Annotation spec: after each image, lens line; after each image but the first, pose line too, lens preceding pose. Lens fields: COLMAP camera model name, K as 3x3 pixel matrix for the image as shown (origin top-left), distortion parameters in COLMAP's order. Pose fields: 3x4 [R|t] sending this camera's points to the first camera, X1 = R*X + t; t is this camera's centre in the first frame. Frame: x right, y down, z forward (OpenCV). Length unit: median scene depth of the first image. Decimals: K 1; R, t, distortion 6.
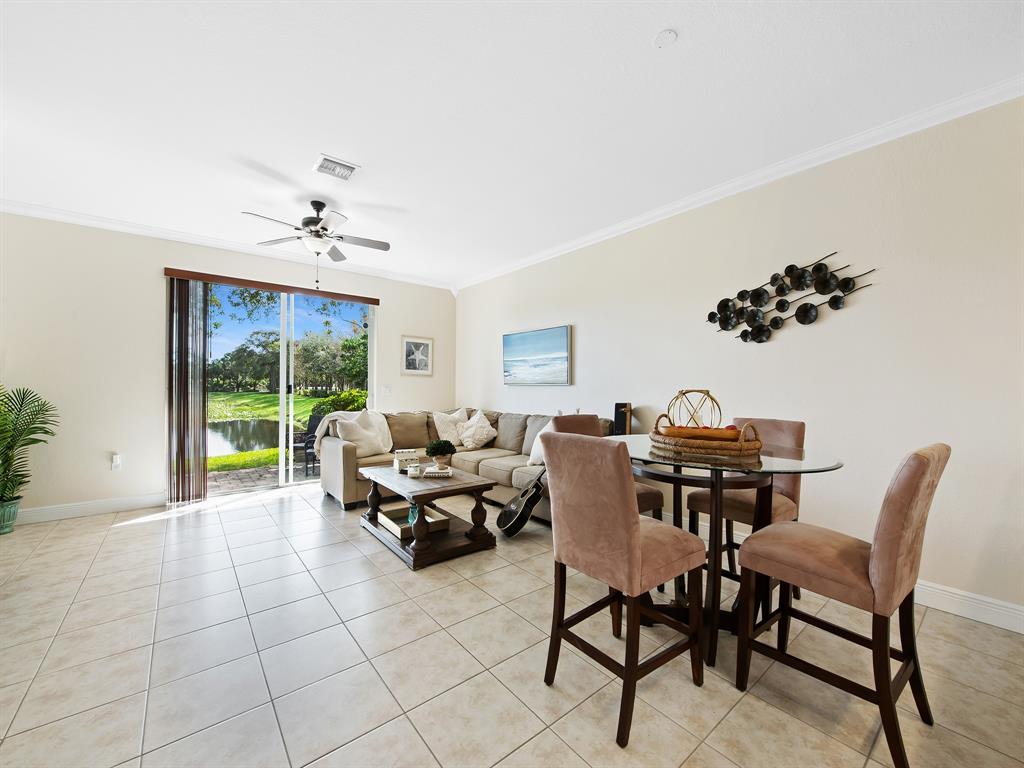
lens RADIAL K [[405.1, 0, 512.0], [0, 405.1, 384.0], [0, 0, 1]] dist [0.003132, -0.004251]
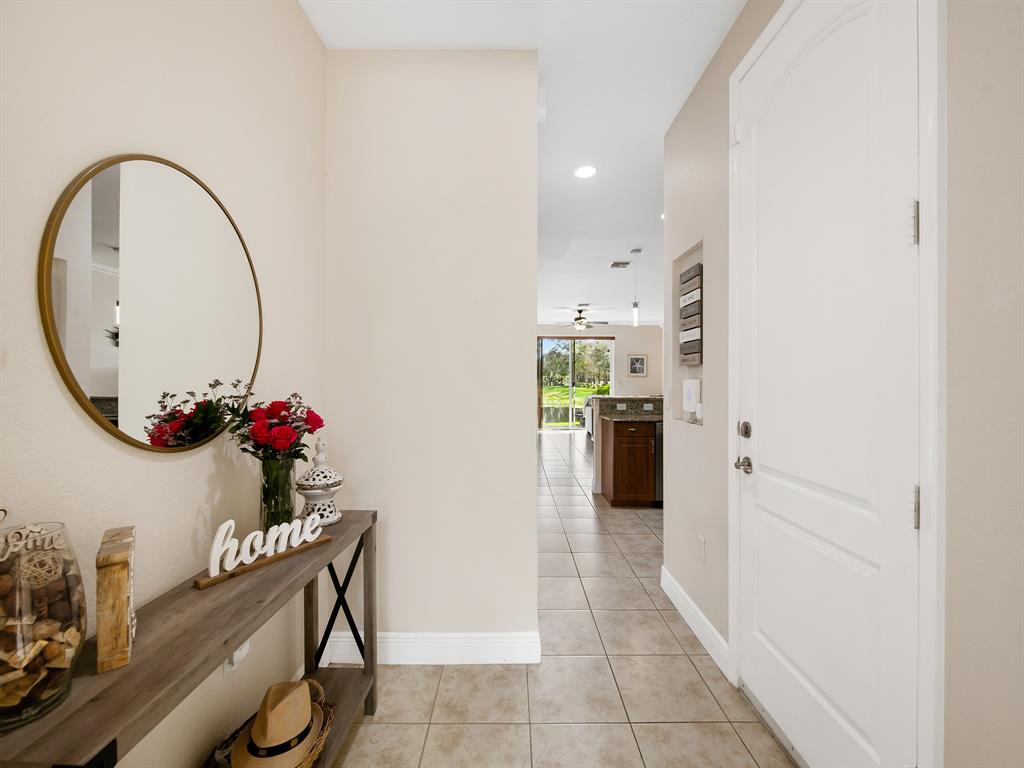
lens RADIAL K [[405.1, 0, 512.0], [0, 405.1, 384.0], [0, 0, 1]] dist [0.003132, -0.004251]
pose [[0.772766, 0.003362, -0.634683, 0.879779], [0.005611, 0.999911, 0.012128, -0.023698], [0.634667, -0.012934, 0.772678, -1.353061]]
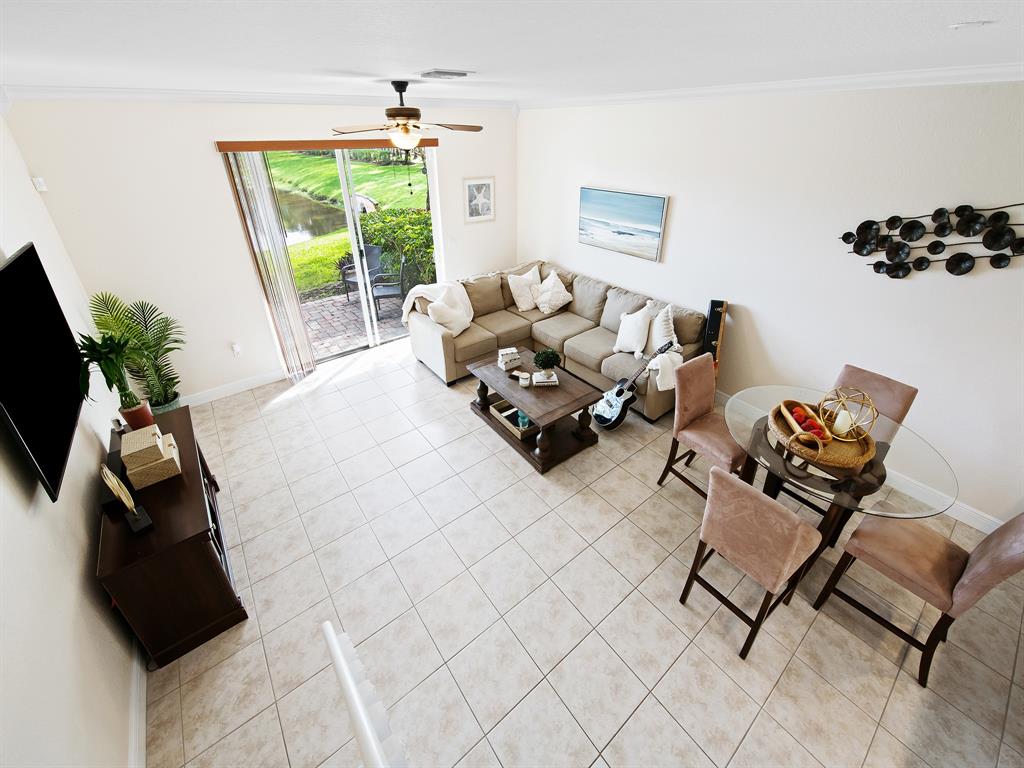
lens RADIAL K [[417.4, 0, 513.5], [0, 417.4, 335.3], [0, 0, 1]] dist [-0.001685, -0.002855]
pose [[0.999728, 0.009671, -0.021215, -0.252462], [0.000698, 0.897099, 0.441829, -0.398752], [0.023305, -0.441723, 0.896849, 0.037359]]
